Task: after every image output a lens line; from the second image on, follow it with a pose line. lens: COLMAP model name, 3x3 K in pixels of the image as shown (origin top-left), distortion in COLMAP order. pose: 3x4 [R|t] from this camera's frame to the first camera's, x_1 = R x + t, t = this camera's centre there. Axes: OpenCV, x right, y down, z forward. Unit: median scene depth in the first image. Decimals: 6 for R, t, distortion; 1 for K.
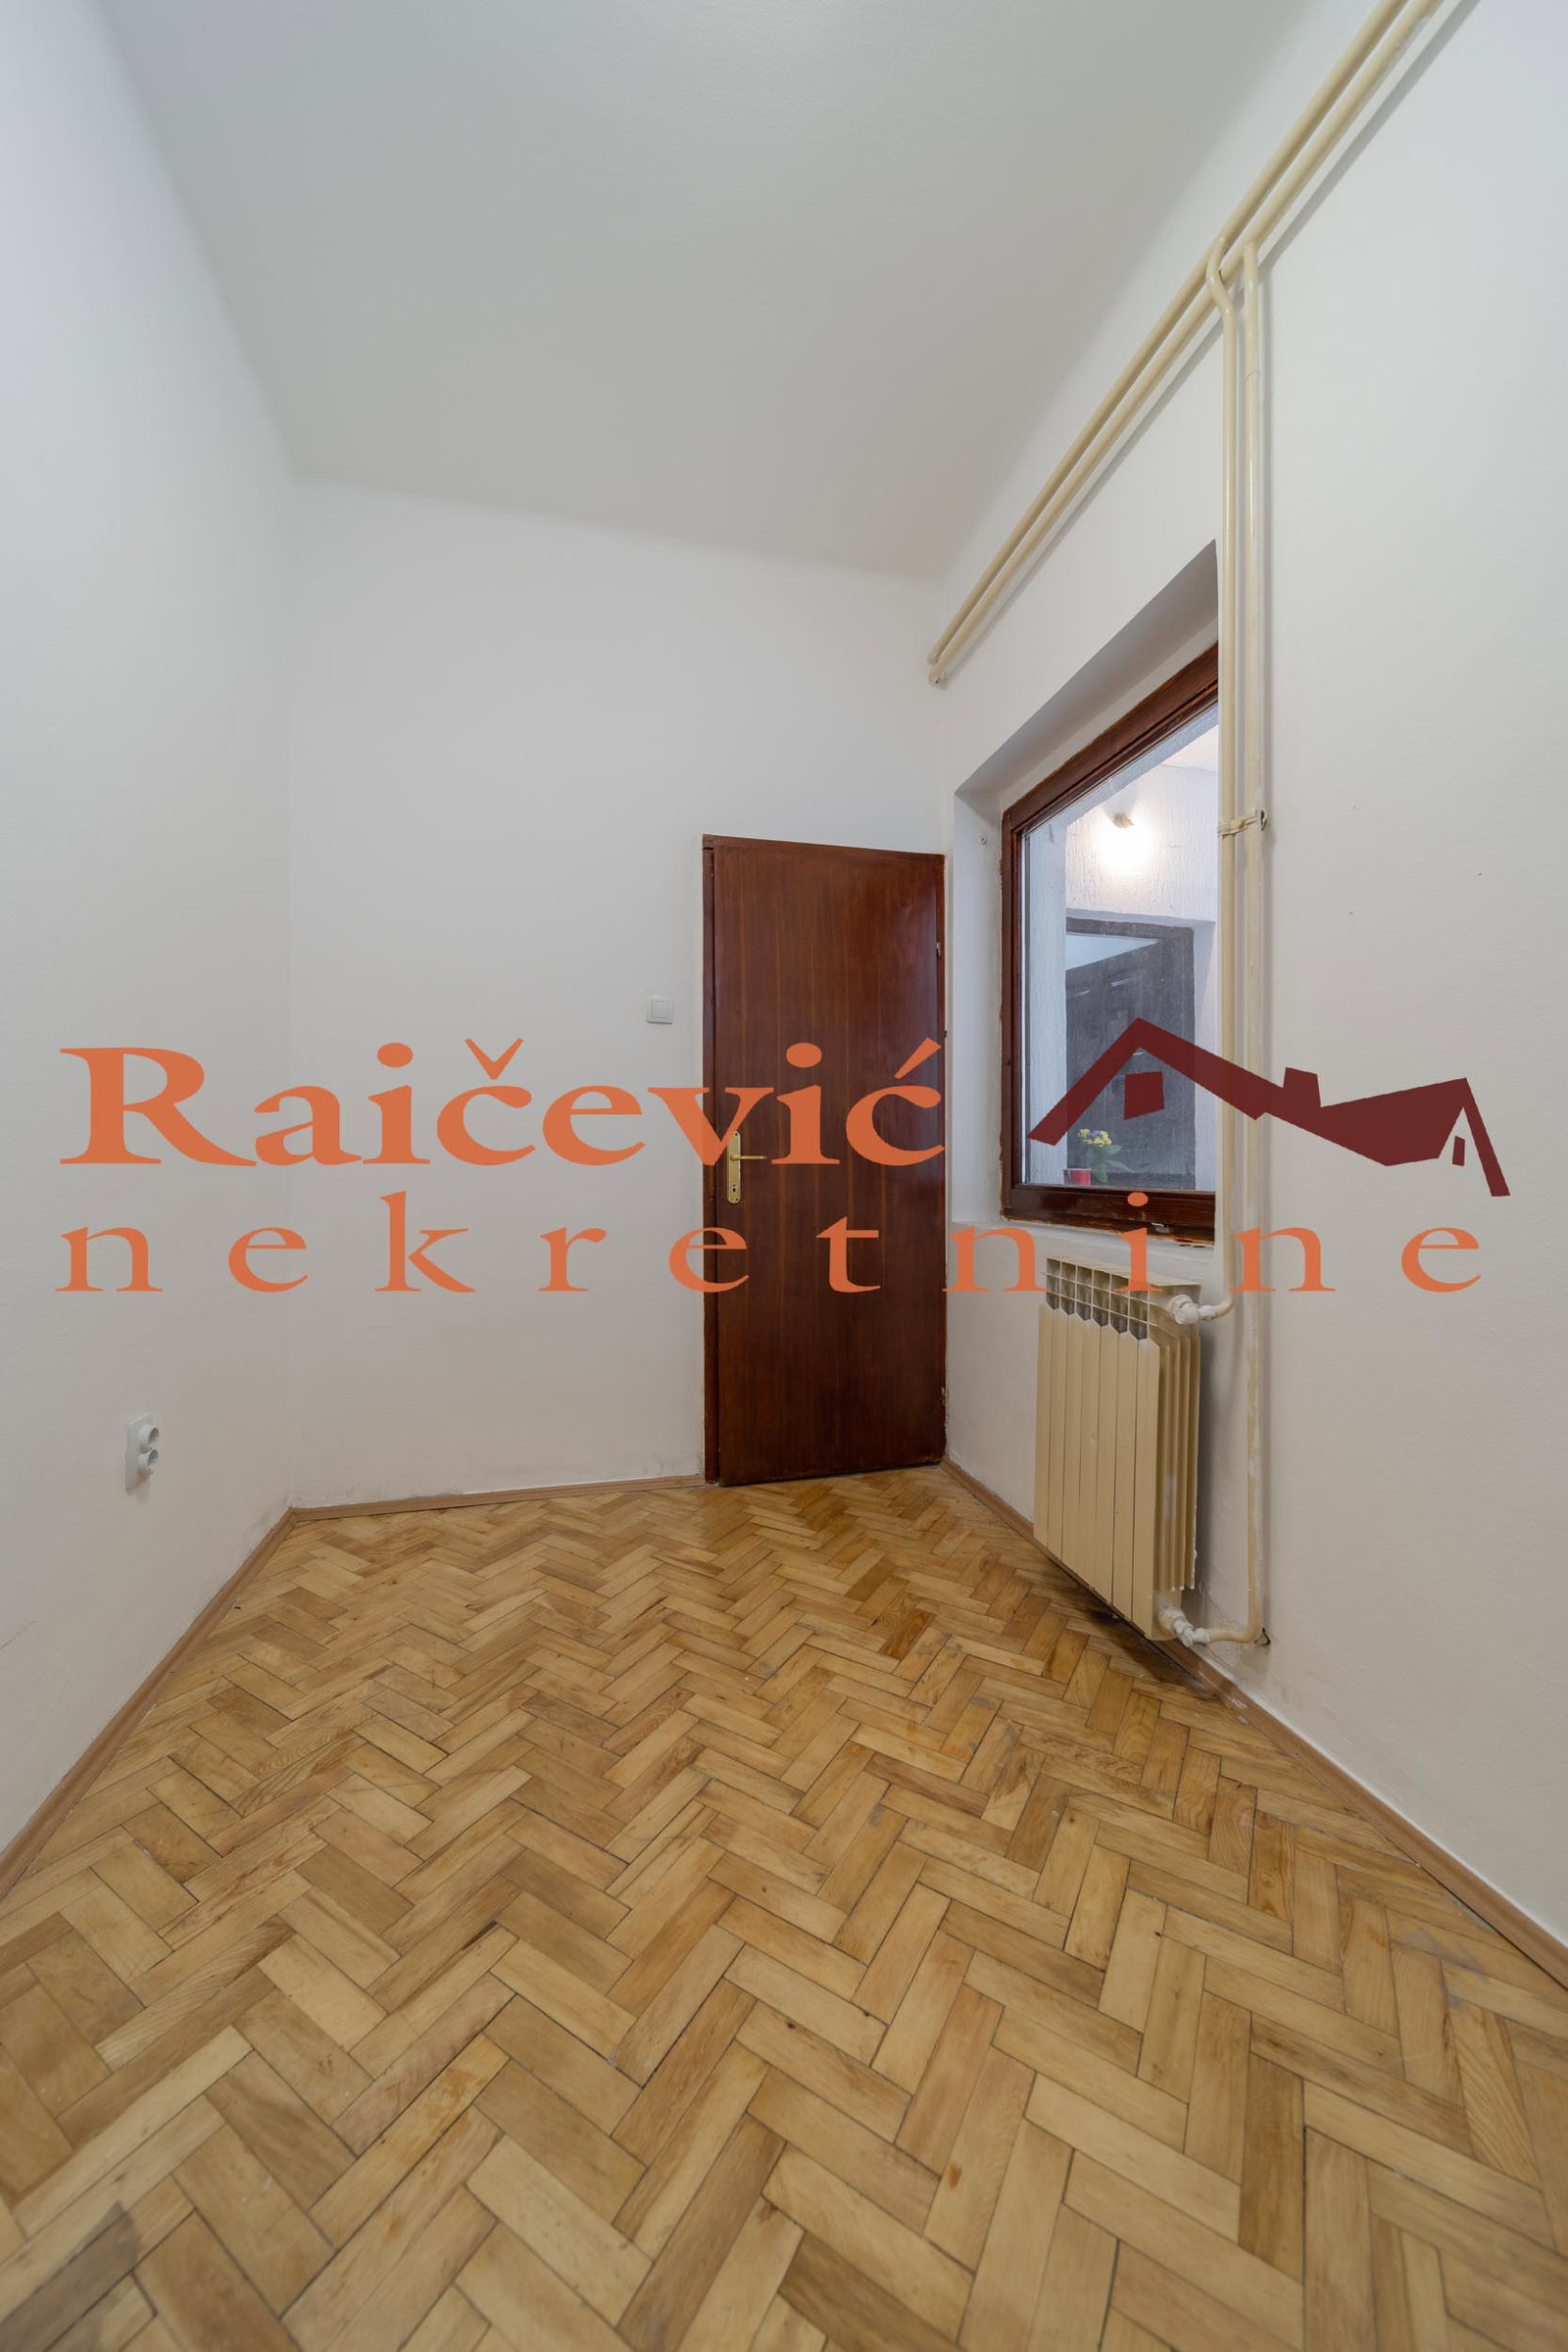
lens RADIAL K [[838.1, 0, 785.5], [0, 838.1, 1182.9], [0, 0, 1]] dist [-0.001077, 0.000006]
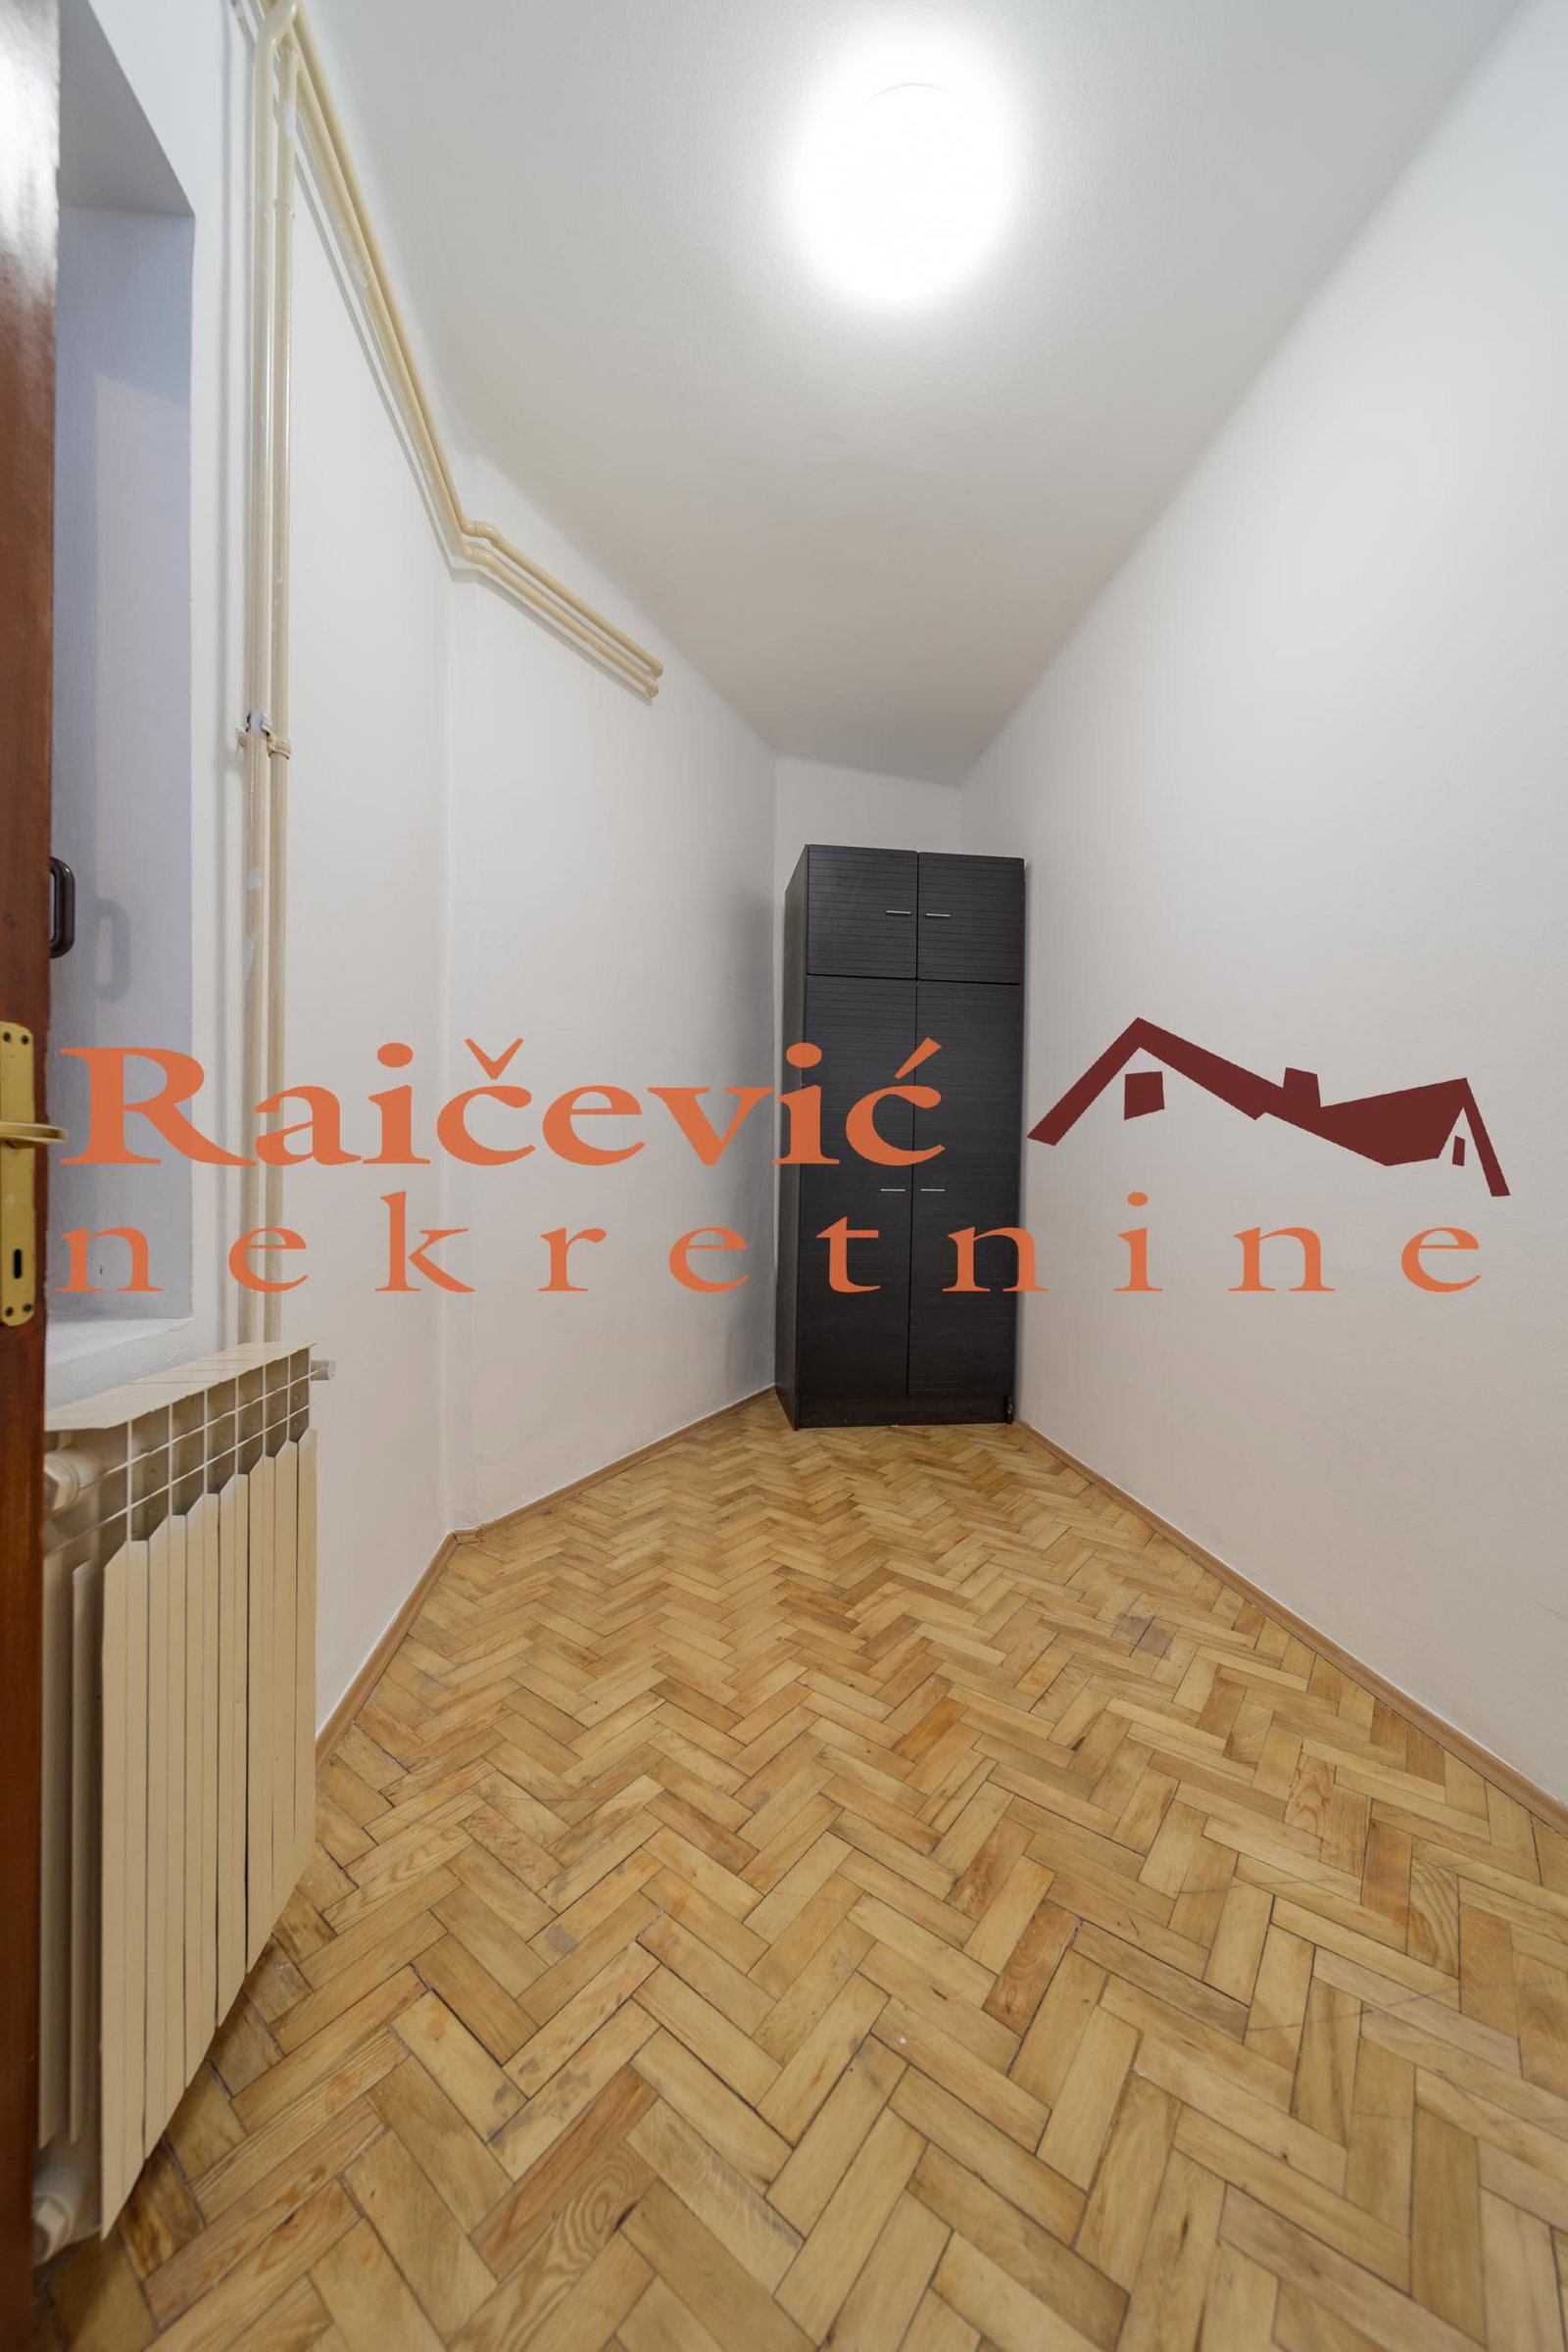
lens RADIAL K [[838.1, 0, 785.5], [0, 838.1, 1182.9], [0, 0, 1]] dist [-0.001077, 0.000006]
pose [[-0.993600, -0.009574, 0.112551, -0.033176], [-0.005756, 0.999398, 0.034203, -0.051184], [-0.112811, 0.033336, -0.993057, 2.164621]]
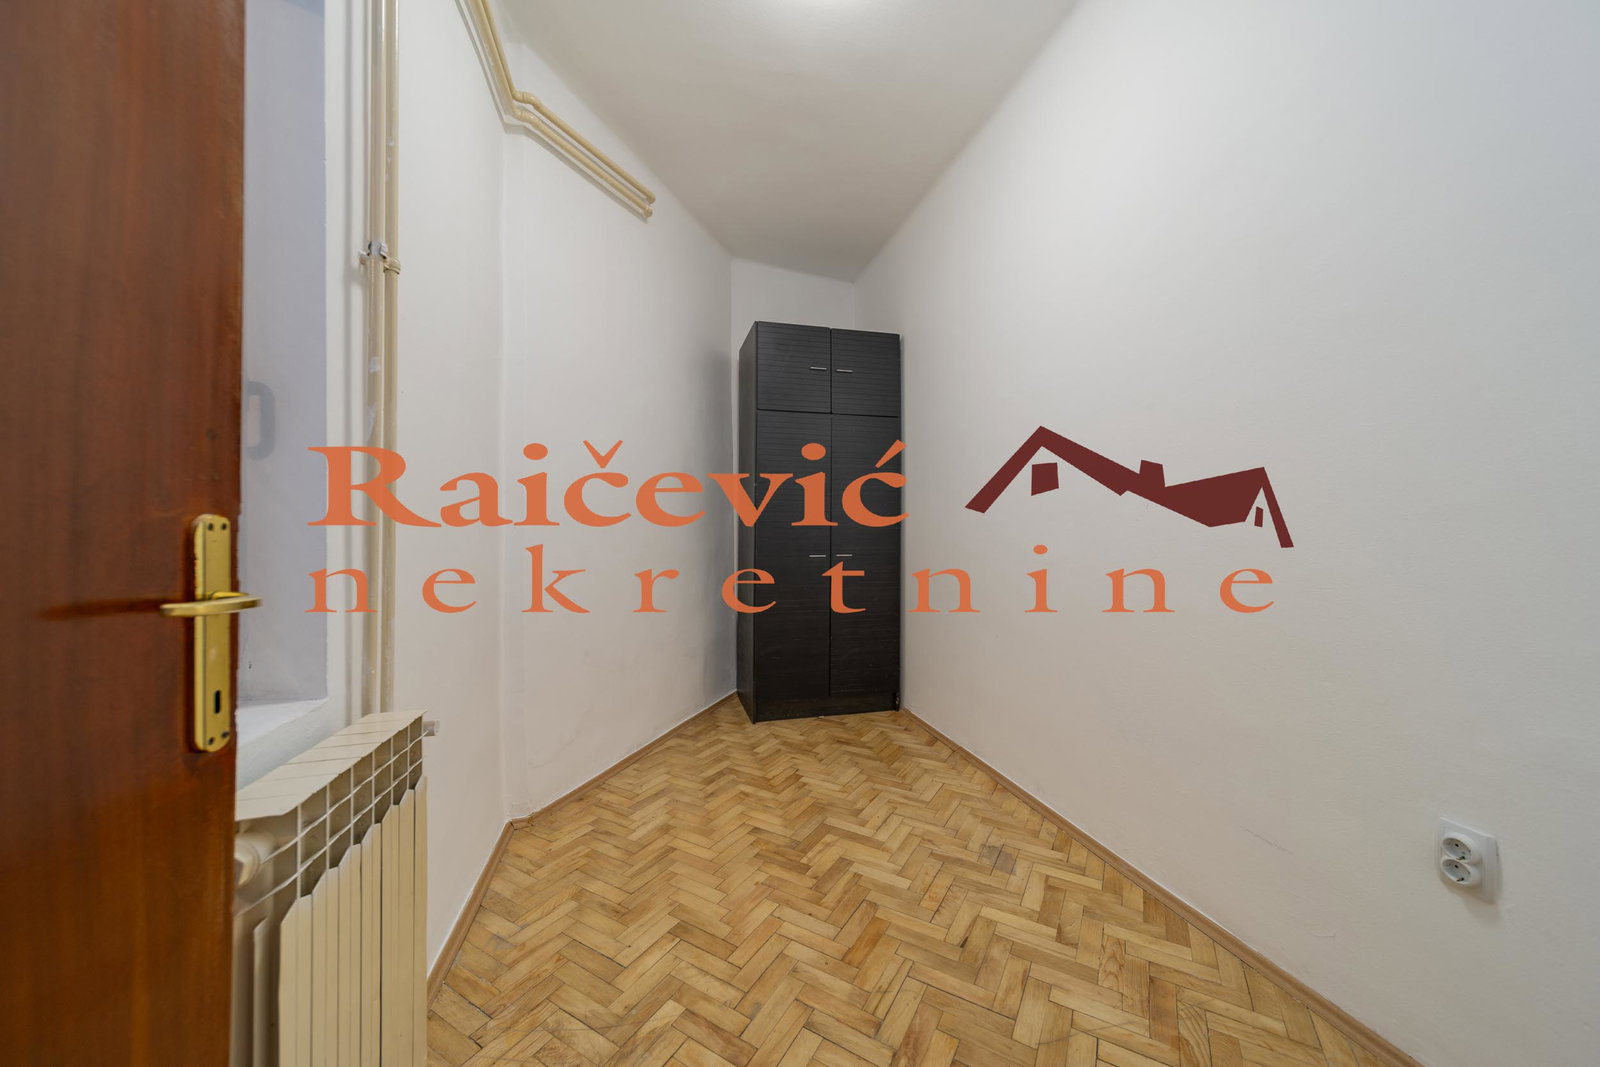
lens RADIAL K [[574.3, 0, 801.4], [0, 574.3, 524.0], [0, 0, 1]] dist [0.001529, -0.000126]
pose [[-0.999896, 0.006256, -0.013012, 0.038763], [0.006082, 0.999892, 0.013396, -0.125746], [0.013095, 0.013316, -0.999826, 2.166247]]
